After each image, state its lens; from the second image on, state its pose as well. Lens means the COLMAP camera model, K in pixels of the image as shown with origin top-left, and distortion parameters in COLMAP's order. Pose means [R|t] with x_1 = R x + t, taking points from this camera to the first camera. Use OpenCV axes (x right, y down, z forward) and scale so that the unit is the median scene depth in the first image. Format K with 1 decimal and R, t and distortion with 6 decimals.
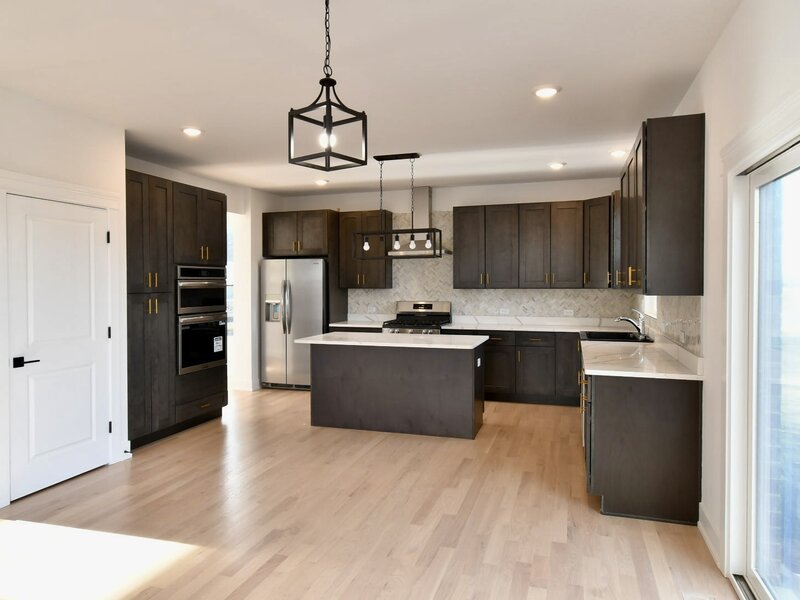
lens RADIAL K [[541.4, 0, 393.7], [0, 541.4, 292.8], [0, 0, 1]] dist [0.002075, 0.001638]
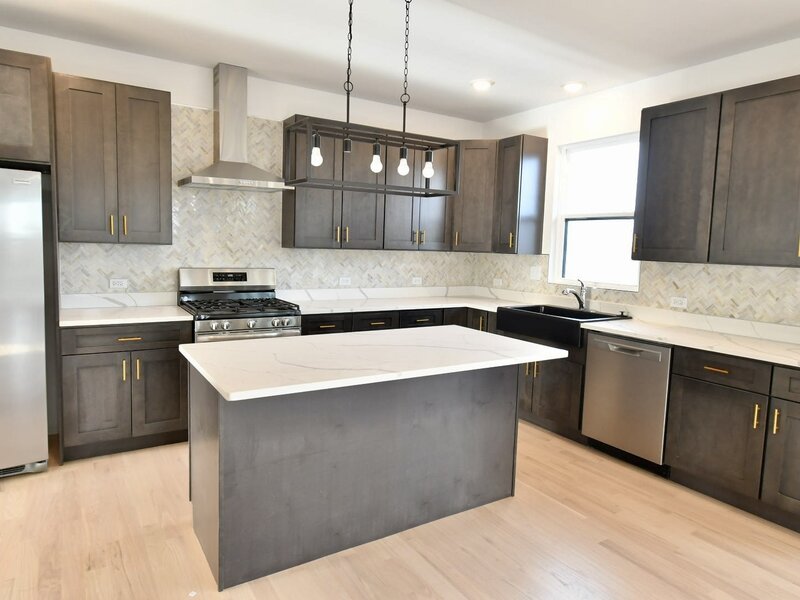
lens RADIAL K [[518.6, 0, 392.9], [0, 518.6, 292.2], [0, 0, 1]] dist [0.004256, 0.003946]
pose [[0.640901, -0.047905, 0.766127, -0.338485], [-0.018883, 0.996765, 0.078124, -0.007094], [-0.767391, -0.064536, 0.637923, 0.641482]]
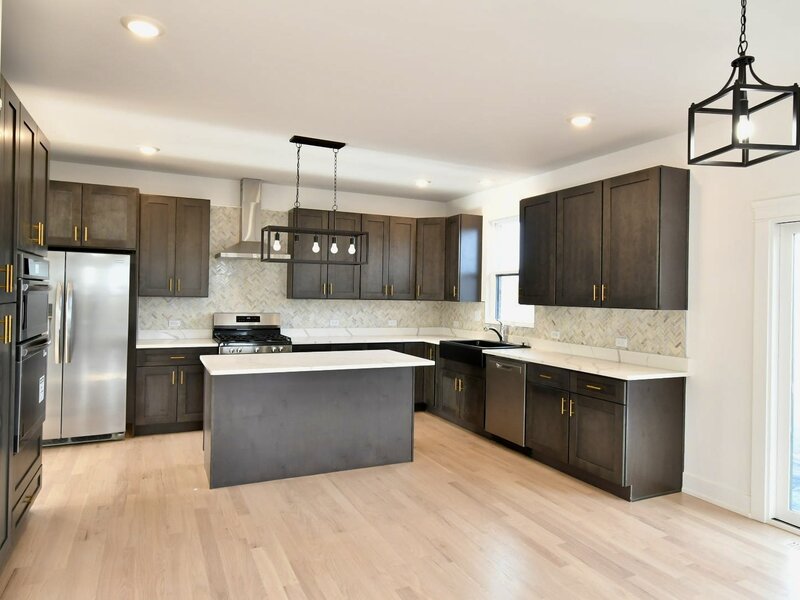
lens RADIAL K [[518.6, 0, 392.9], [0, 518.6, 292.2], [0, 0, 1]] dist [0.004256, 0.003946]
pose [[0.730955, 0.020811, 0.682108, -0.429981], [-0.009043, 0.999743, -0.020811, -0.002685], [-0.682366, 0.009044, 0.730955, 0.316163]]
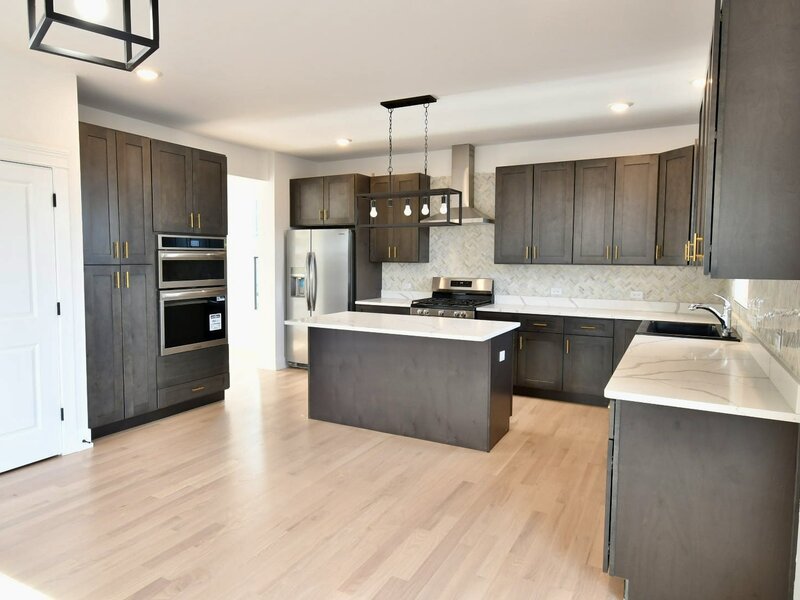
lens RADIAL K [[518.6, 0, 392.9], [0, 518.6, 292.2], [0, 0, 1]] dist [0.004256, 0.003946]
pose [[0.983305, 0.021479, -0.180690, 0.123744], [-0.012560, 0.998652, 0.050363, -0.002650], [0.181529, -0.047253, 0.982250, 0.199675]]
